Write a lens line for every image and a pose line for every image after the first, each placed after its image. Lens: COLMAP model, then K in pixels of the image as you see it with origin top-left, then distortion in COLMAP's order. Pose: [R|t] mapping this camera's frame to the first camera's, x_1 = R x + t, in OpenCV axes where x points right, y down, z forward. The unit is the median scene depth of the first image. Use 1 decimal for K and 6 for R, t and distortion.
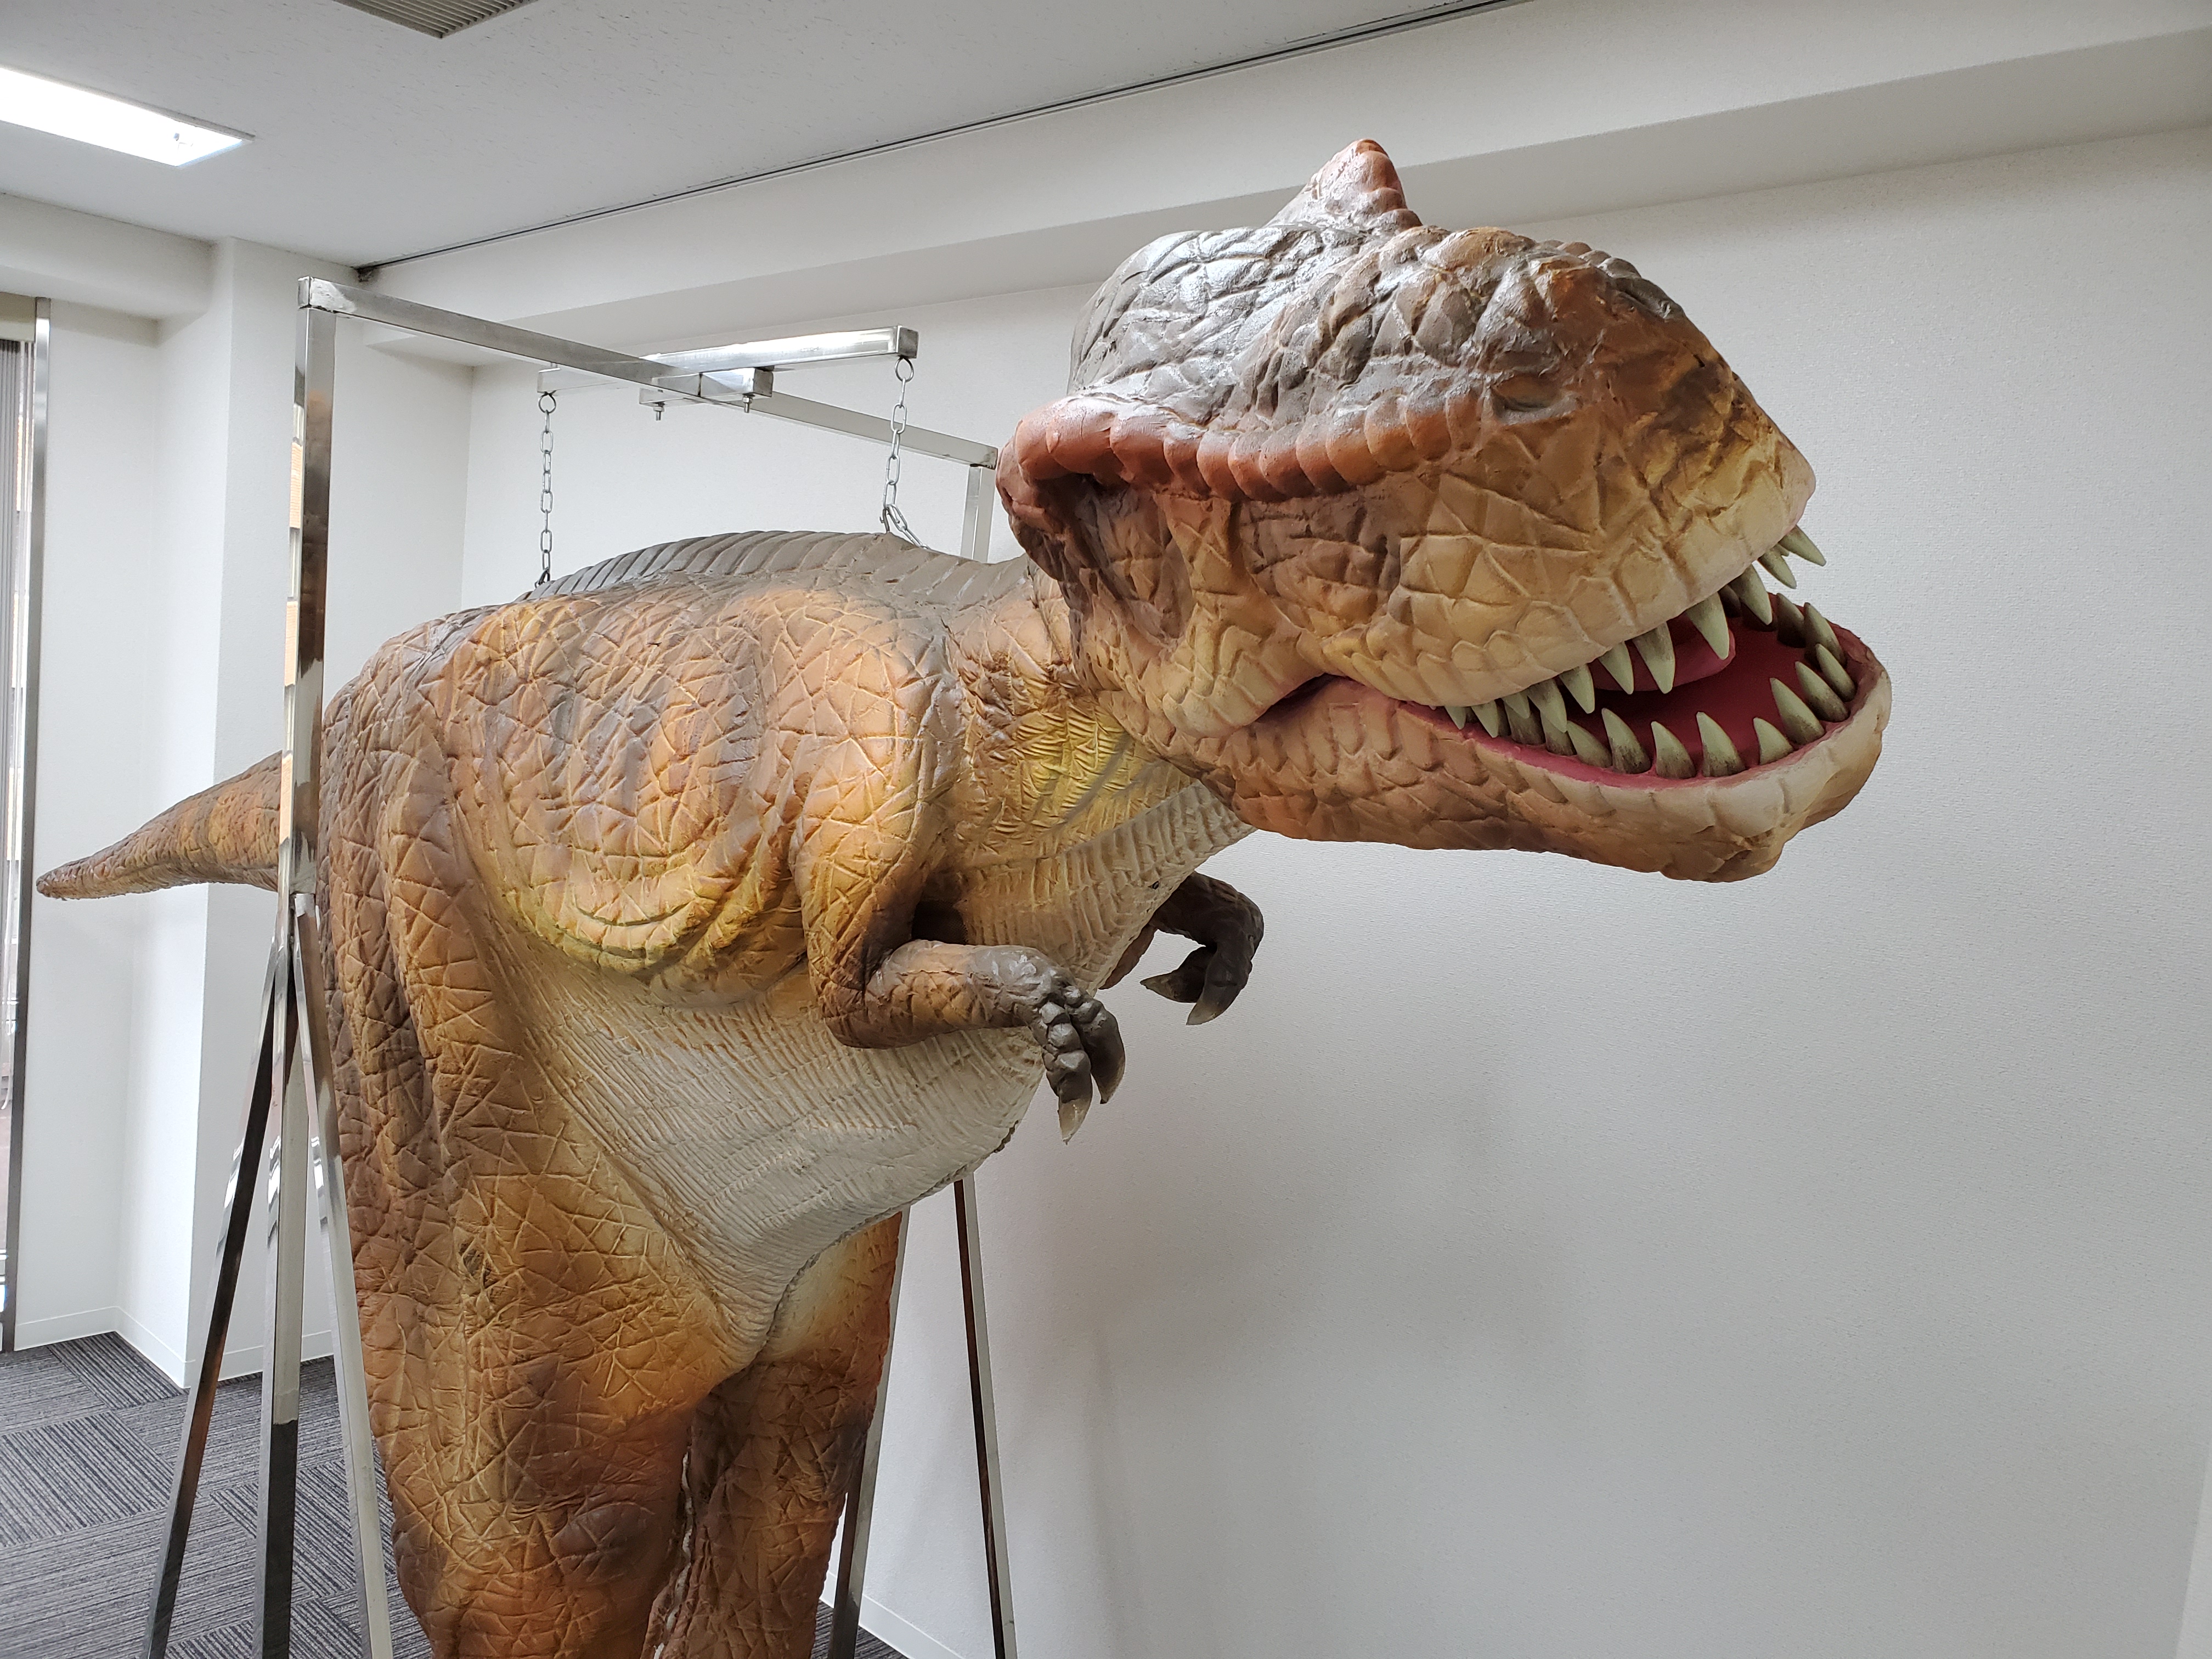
lens RADIAL K [[1699.3, 0, 1106.0], [0, 1699.3, 829.5], [0, 0, 1]] dist [0.082017, -0.002631]
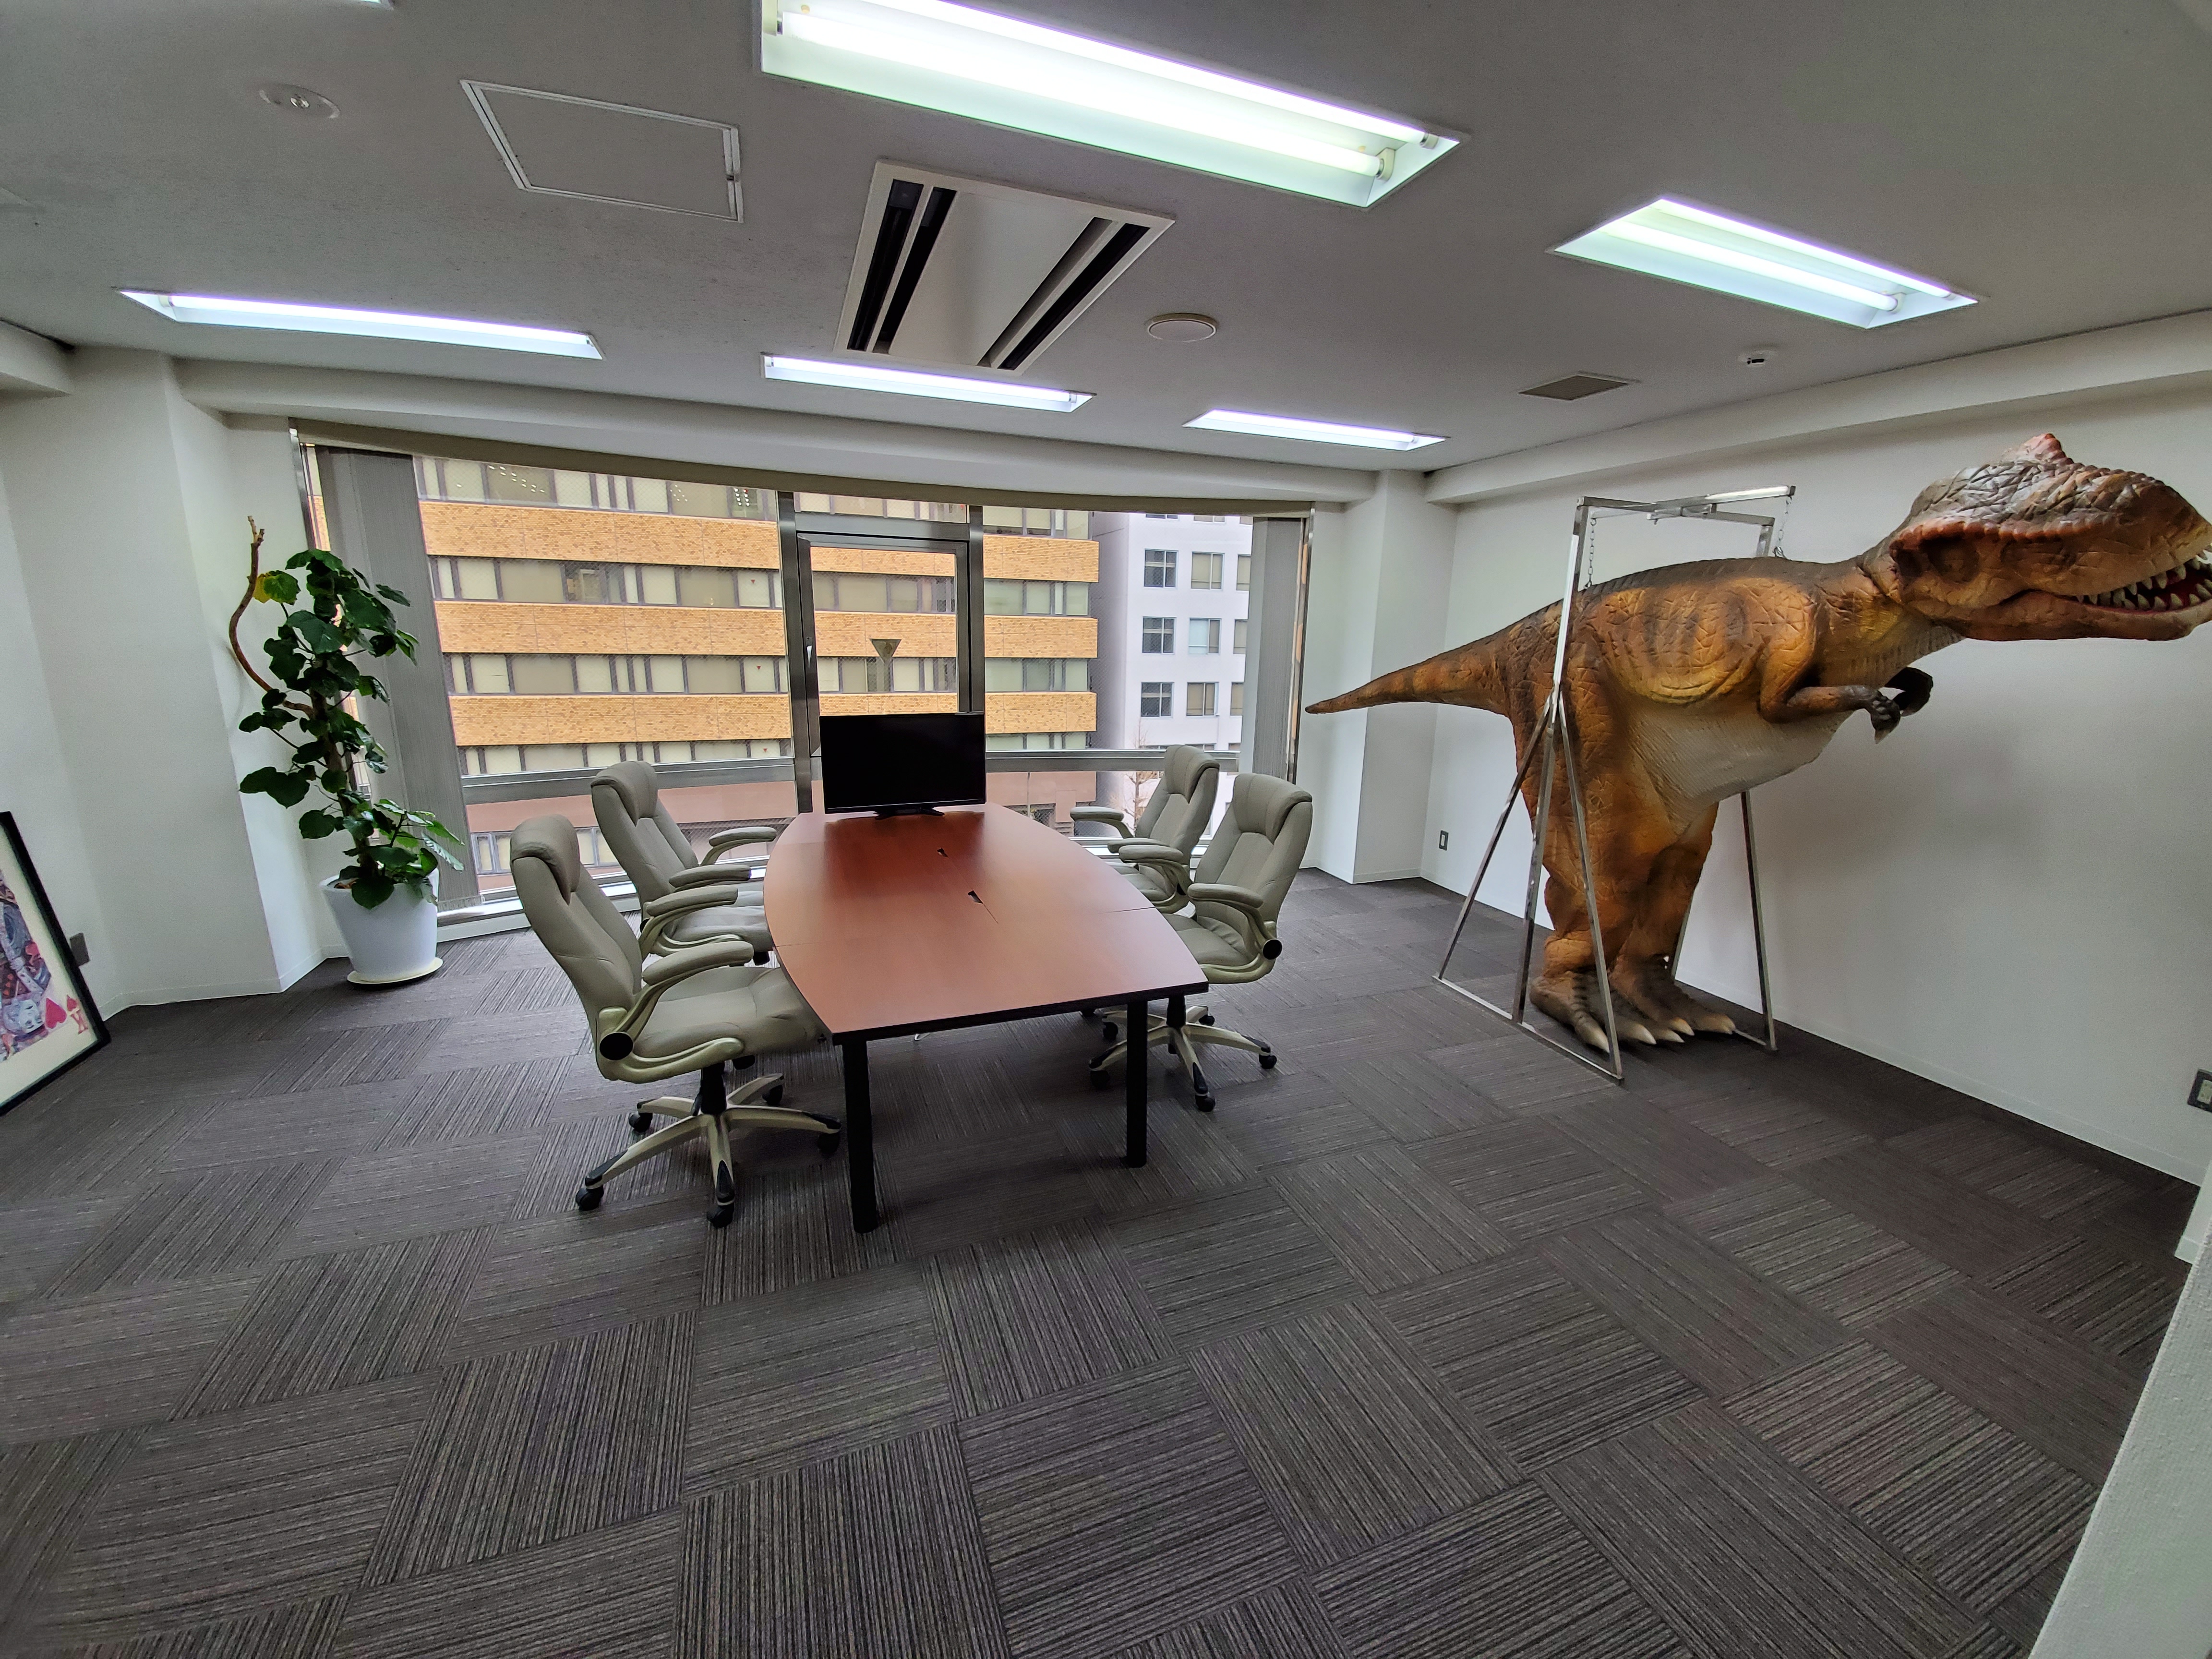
lens RADIAL K [[884.6, 0, 1106.0], [0, 884.6, 829.5], [0, 0, 1]] dist [-0.000868, -0.012919]
pose [[0.891994, 0.030593, -0.451010, -0.694556], [0.027932, 0.992071, 0.122536, 0.119710], [0.451183, -0.121899, 0.884067, -1.409330]]
